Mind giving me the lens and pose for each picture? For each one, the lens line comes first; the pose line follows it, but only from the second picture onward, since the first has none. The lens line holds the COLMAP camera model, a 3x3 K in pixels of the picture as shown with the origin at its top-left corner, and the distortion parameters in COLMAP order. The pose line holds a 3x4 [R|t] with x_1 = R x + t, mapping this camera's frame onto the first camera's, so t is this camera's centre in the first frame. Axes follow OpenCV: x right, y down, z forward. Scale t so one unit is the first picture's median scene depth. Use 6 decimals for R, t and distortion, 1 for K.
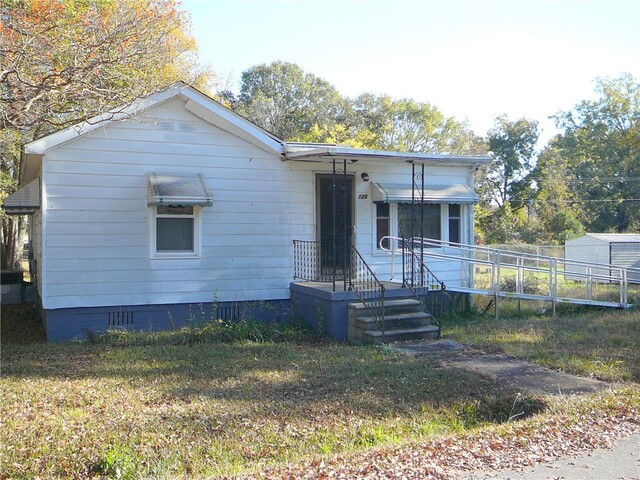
lens RADIAL K [[645.7, 0, 322.2], [0, 645.7, 237.6], [0, 0, 1]] dist [-0.023773, 0.000000]
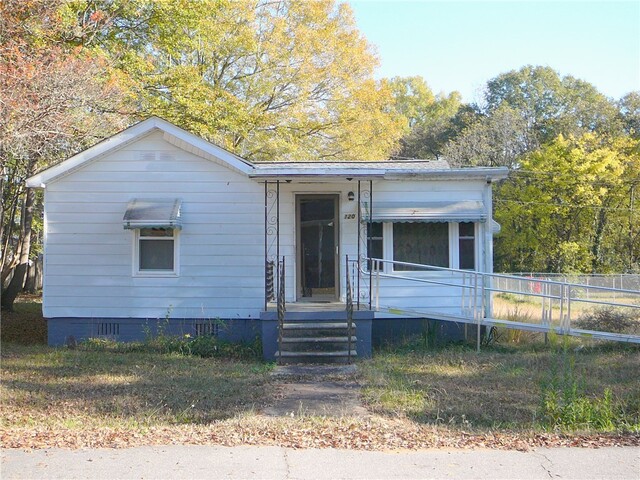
lens RADIAL K [[710.1, 0, 320.9], [0, 710.1, 242.8], [0, 0, 1]] dist [-0.028910, 0.000000]
pose [[0.907036, -0.006708, -0.421000, 0.506592], [-0.006550, 0.999527, -0.030037, 0.008600], [0.421002, 0.030002, 0.906563, 0.025436]]
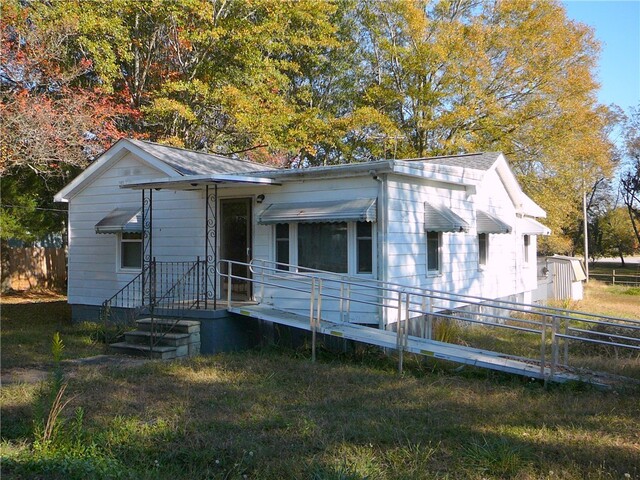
lens RADIAL K [[645.7, 0, 316.1], [0, 645.7, 238.6], [0, 0, 1]] dist [-0.023773, 0.000000]
pose [[0.550452, -0.013251, -0.834762, 1.011765], [-0.012242, 0.999638, -0.023941, -0.010779], [0.834777, 0.023397, 0.550091, 0.566208]]
